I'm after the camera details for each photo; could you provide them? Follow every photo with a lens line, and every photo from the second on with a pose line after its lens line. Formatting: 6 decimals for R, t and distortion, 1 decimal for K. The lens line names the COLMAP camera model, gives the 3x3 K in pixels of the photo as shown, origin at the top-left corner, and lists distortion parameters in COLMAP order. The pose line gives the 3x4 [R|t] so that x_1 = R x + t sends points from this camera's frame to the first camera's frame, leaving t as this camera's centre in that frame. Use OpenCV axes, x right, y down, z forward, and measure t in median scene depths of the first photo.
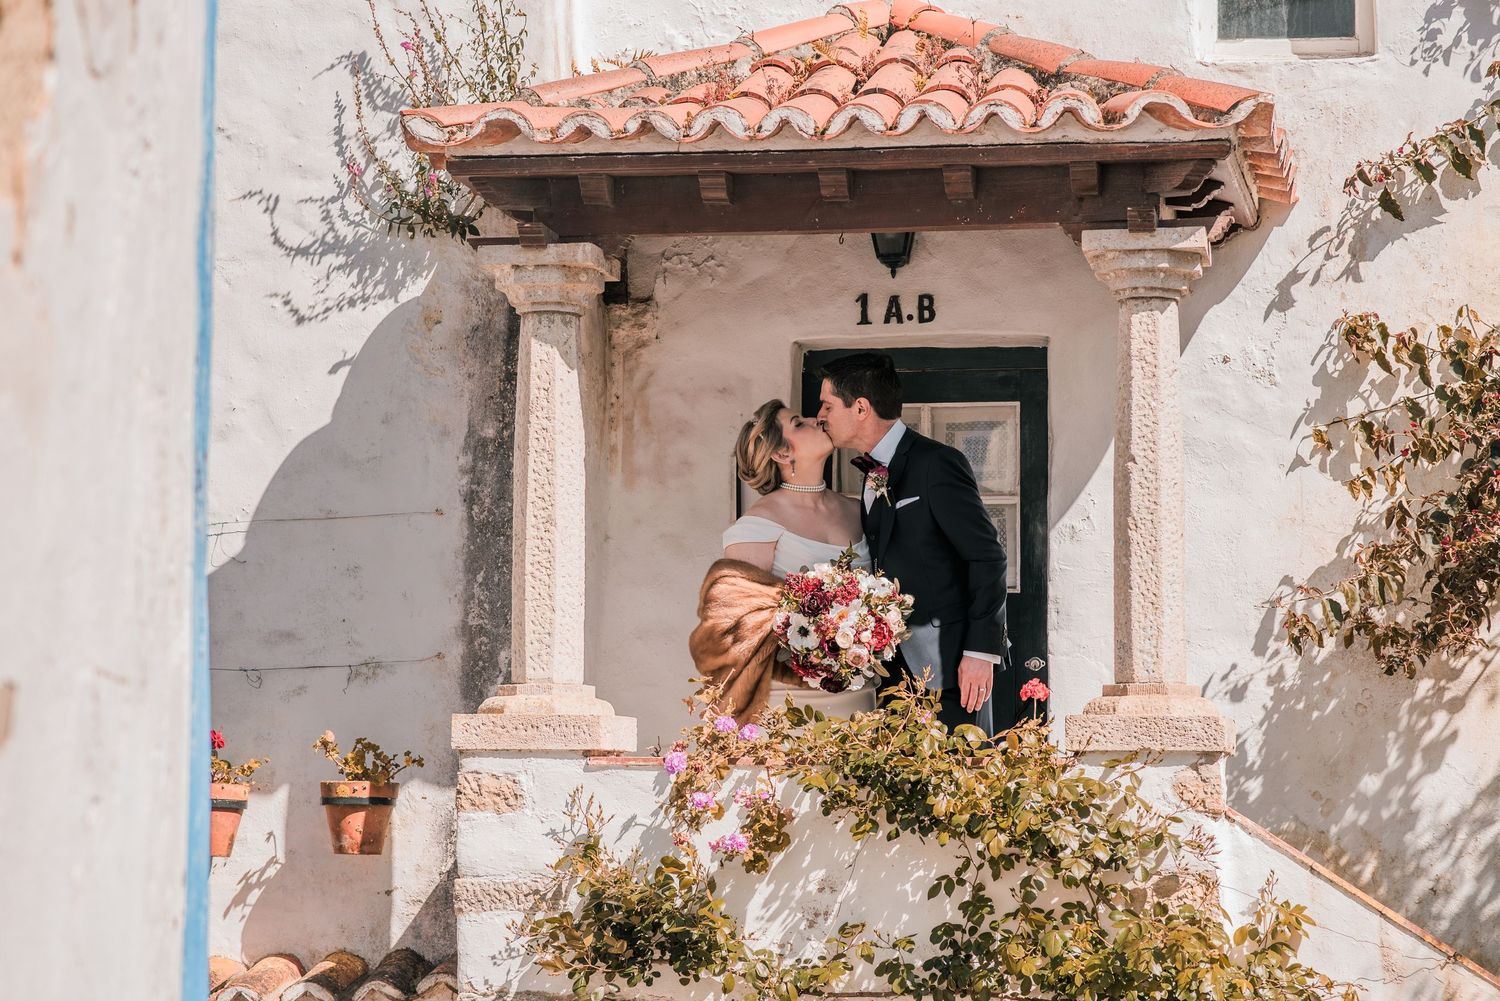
lens RADIAL K [[3620.7, 0, 742.7], [0, 3620.7, 499.0], [0, 0, 1]] dist [0.071110, 0.179773]
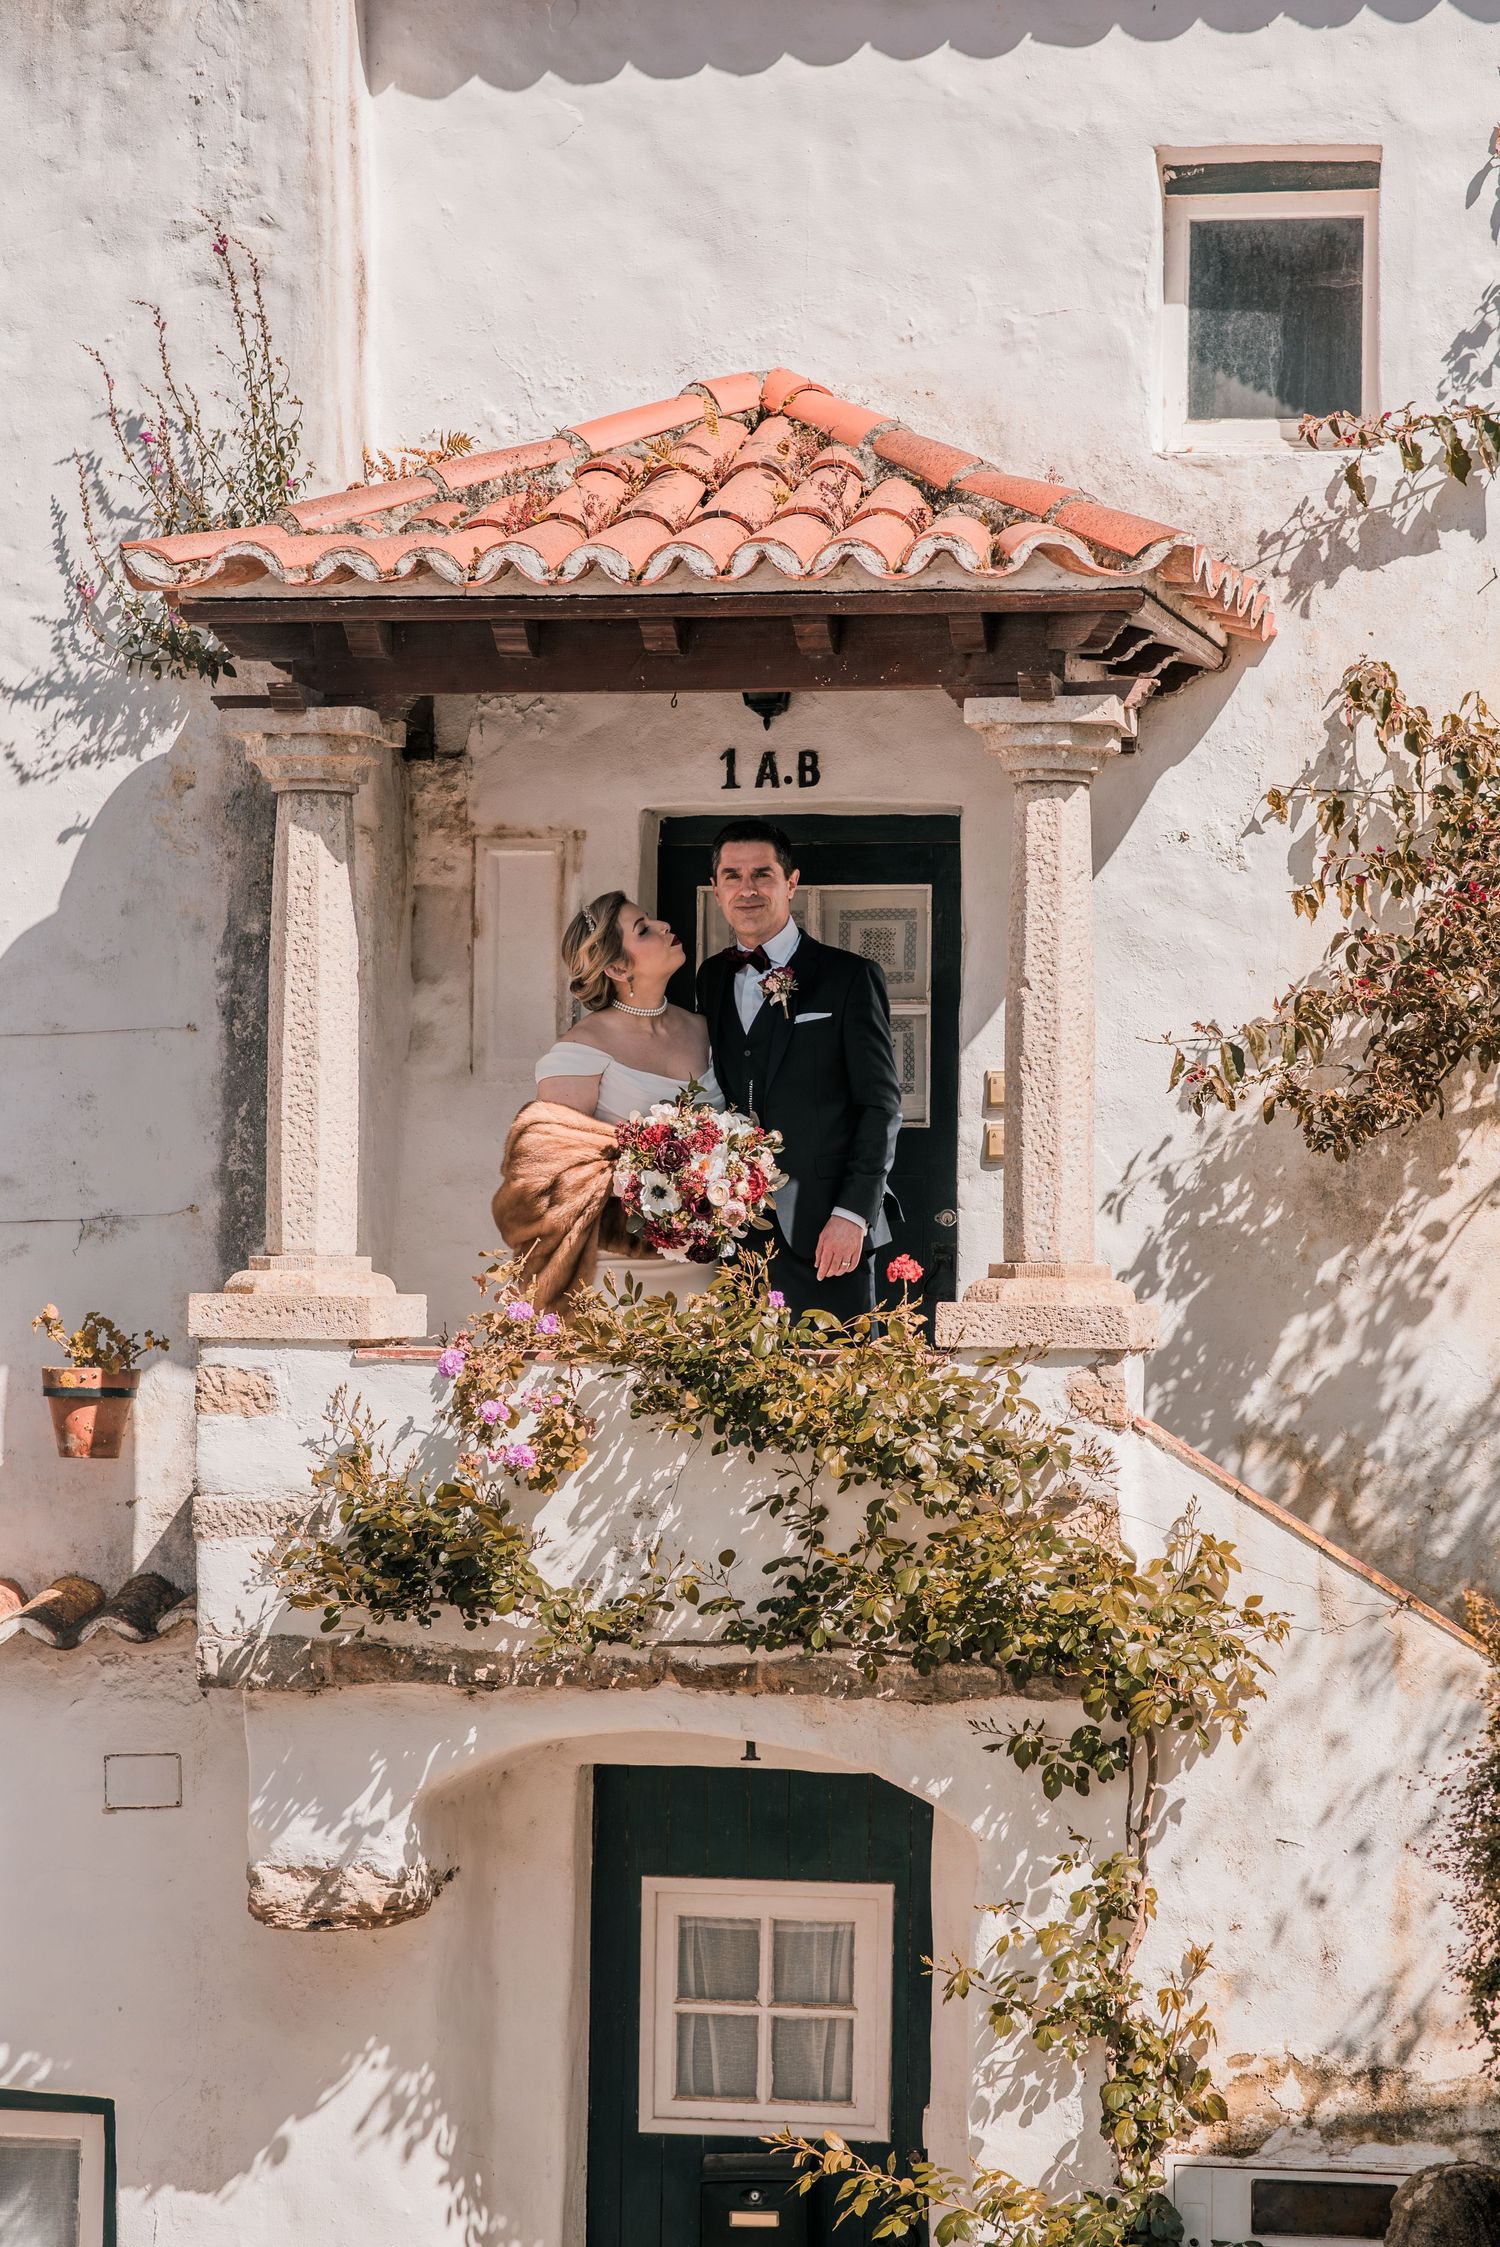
lens RADIAL K [[5395.0, 0, 750.1], [0, 5395.0, 1145.5], [0, 0, 1]] dist [0.038470, 0.512877]
pose [[0.999492, 0.002465, -0.031772, 0.083083], [-0.000316, 0.997722, 0.067457, -0.055002], [0.031866, -0.067413, 0.997216, -0.194513]]
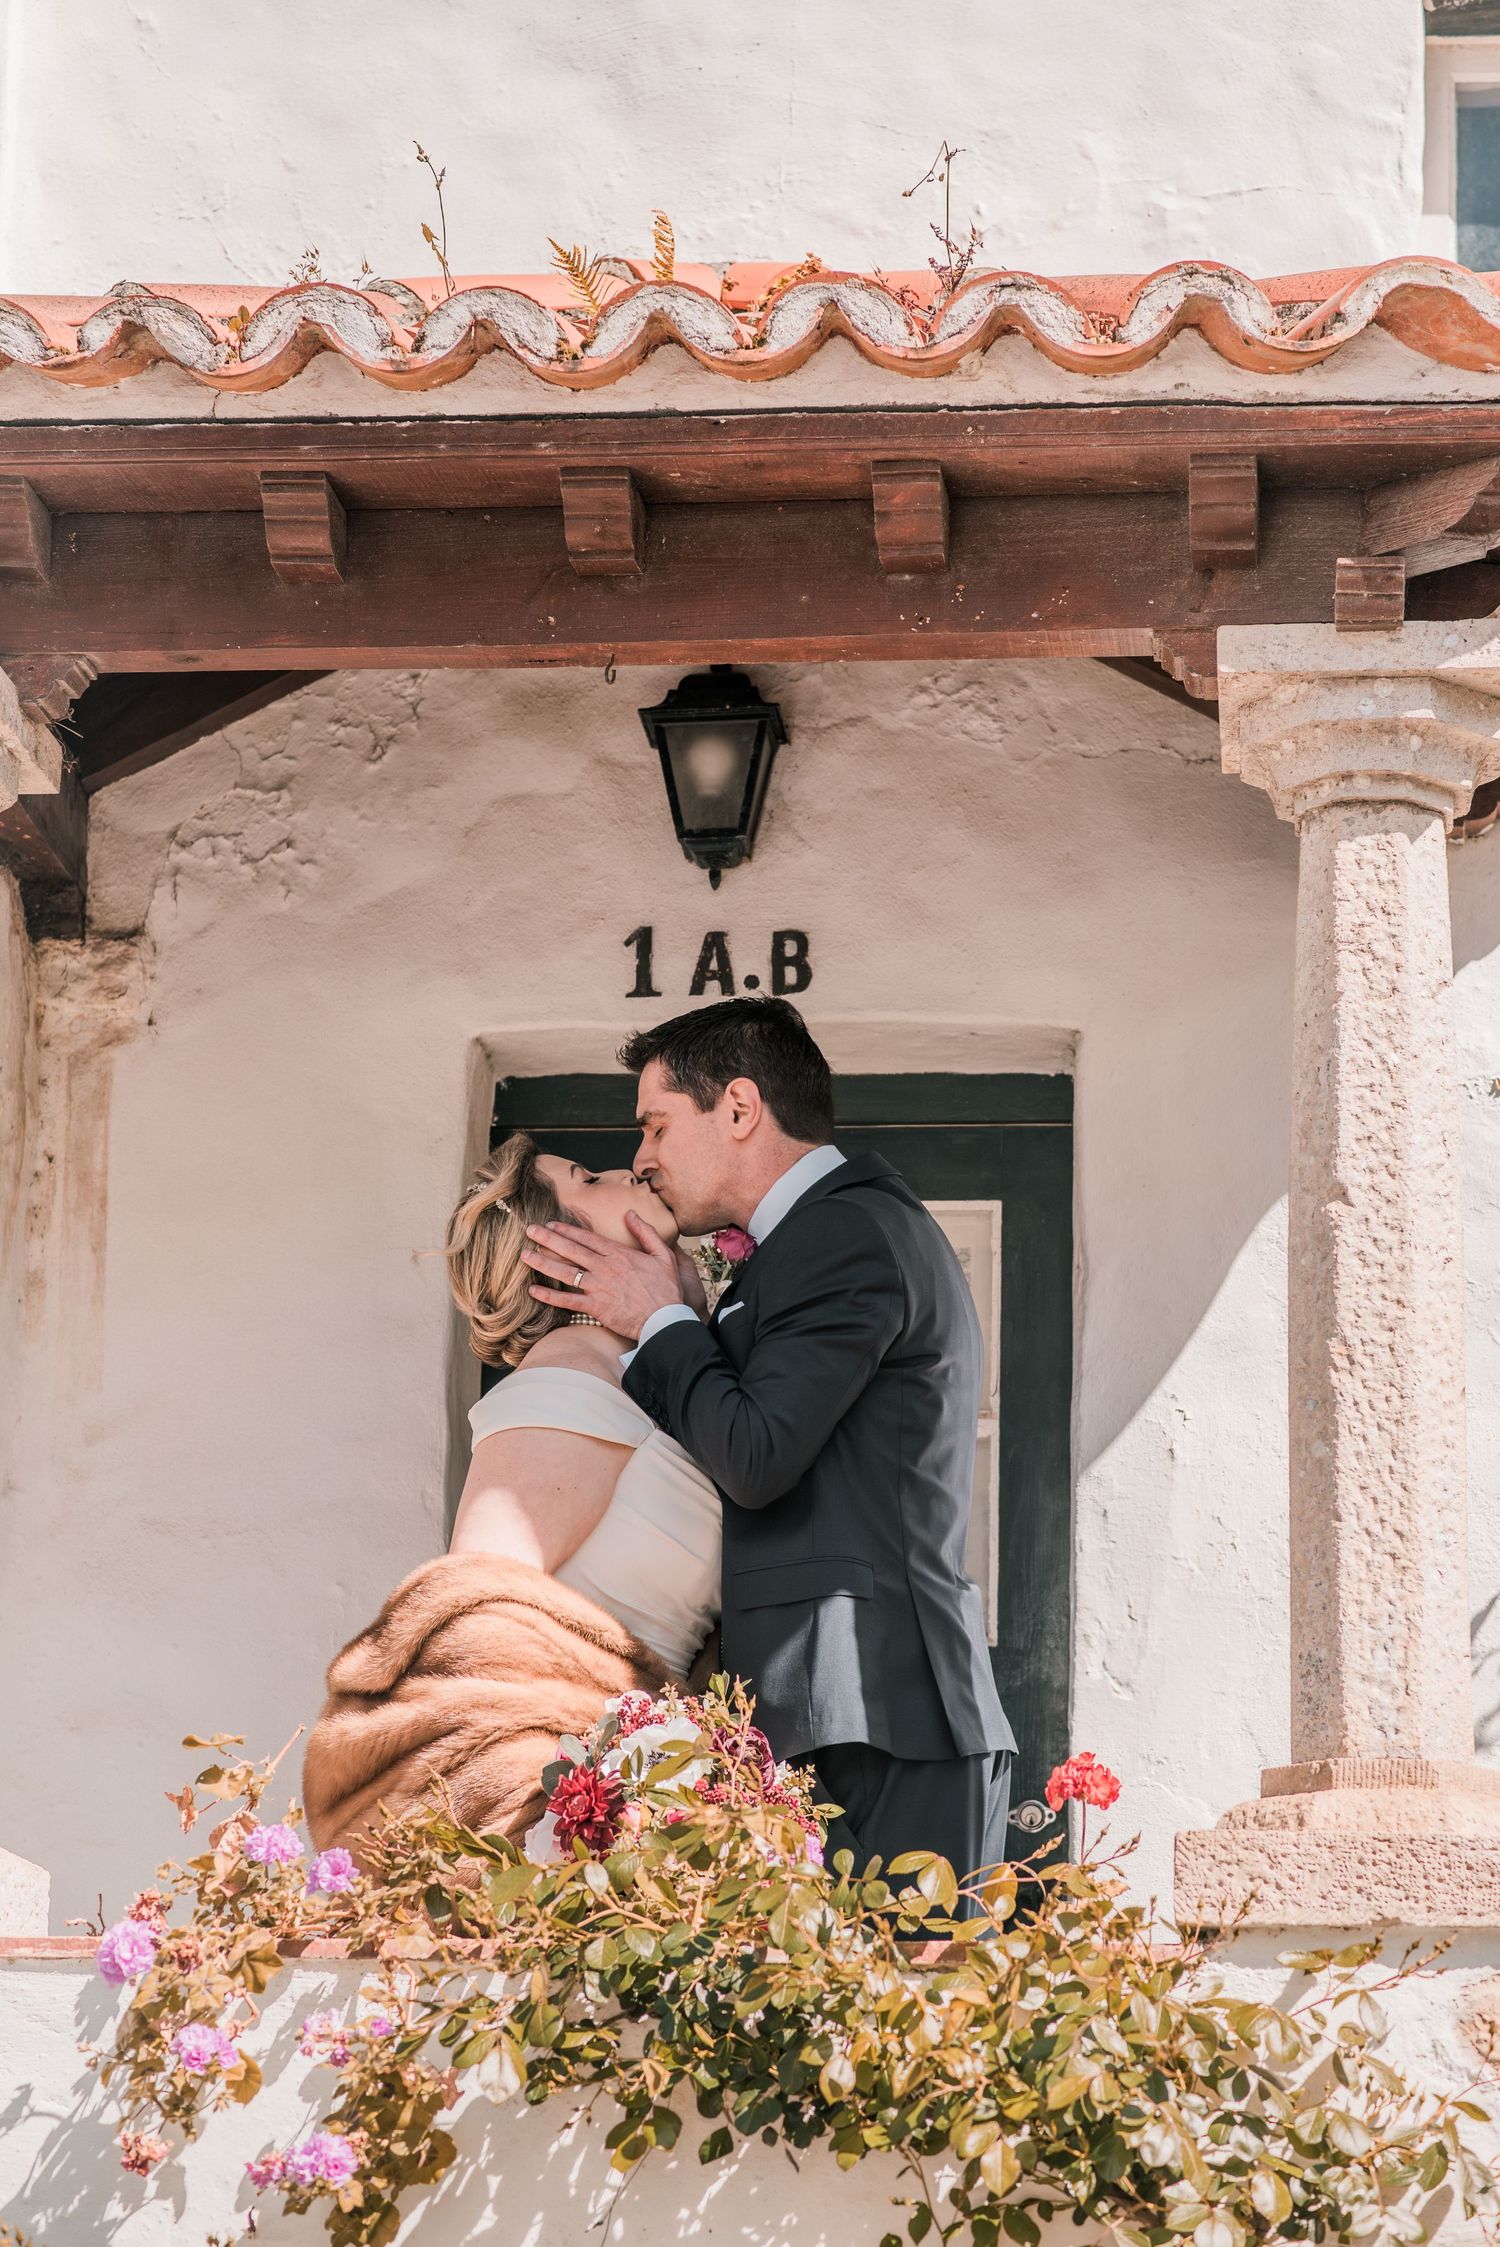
lens RADIAL K [[5395.0, 0, 750.1], [0, 5395.0, 1145.5], [0, 0, 1]] dist [0.038470, 0.512877]
pose [[0.996716, 0.035013, 0.073022, 0.000633], [-0.022300, 0.985510, -0.168143, 0.082466], [-0.077851, 0.165962, 0.983054, 0.420859]]
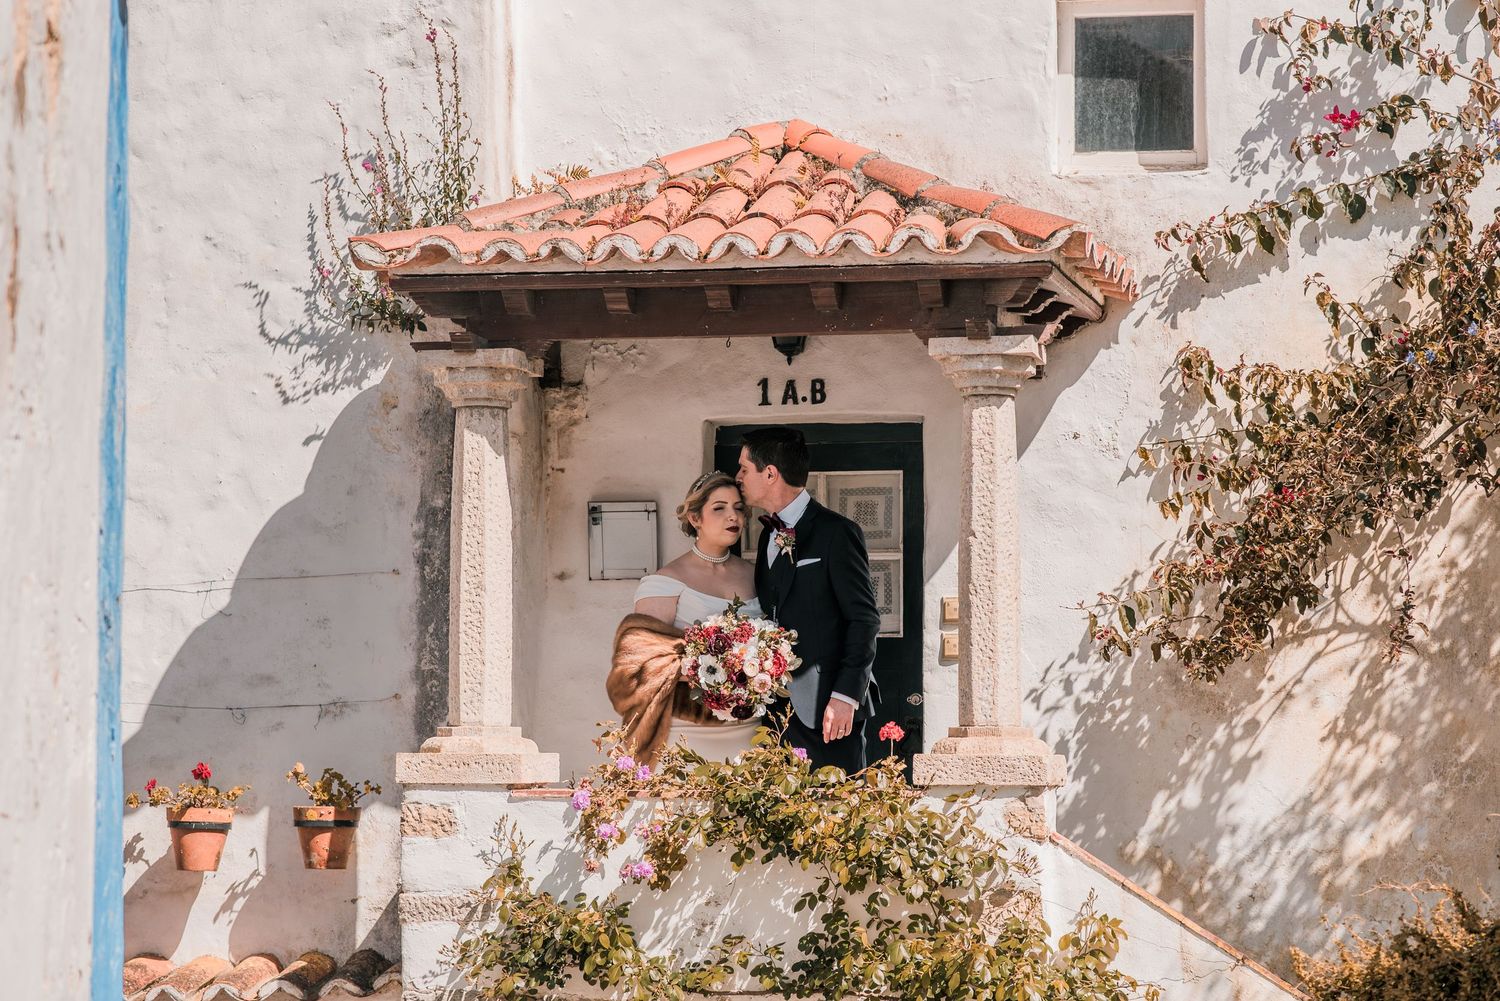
lens RADIAL K [[3601.5, 0, 750.0], [0, 3601.5, 500.5], [0, 0, 1]] dist [0.038470, 0.512877]
pose [[0.999533, -0.006201, -0.029925, 0.069377], [0.006703, 0.999838, 0.016720, -0.040952], [0.029817, -0.016913, 0.999412, -0.158547]]
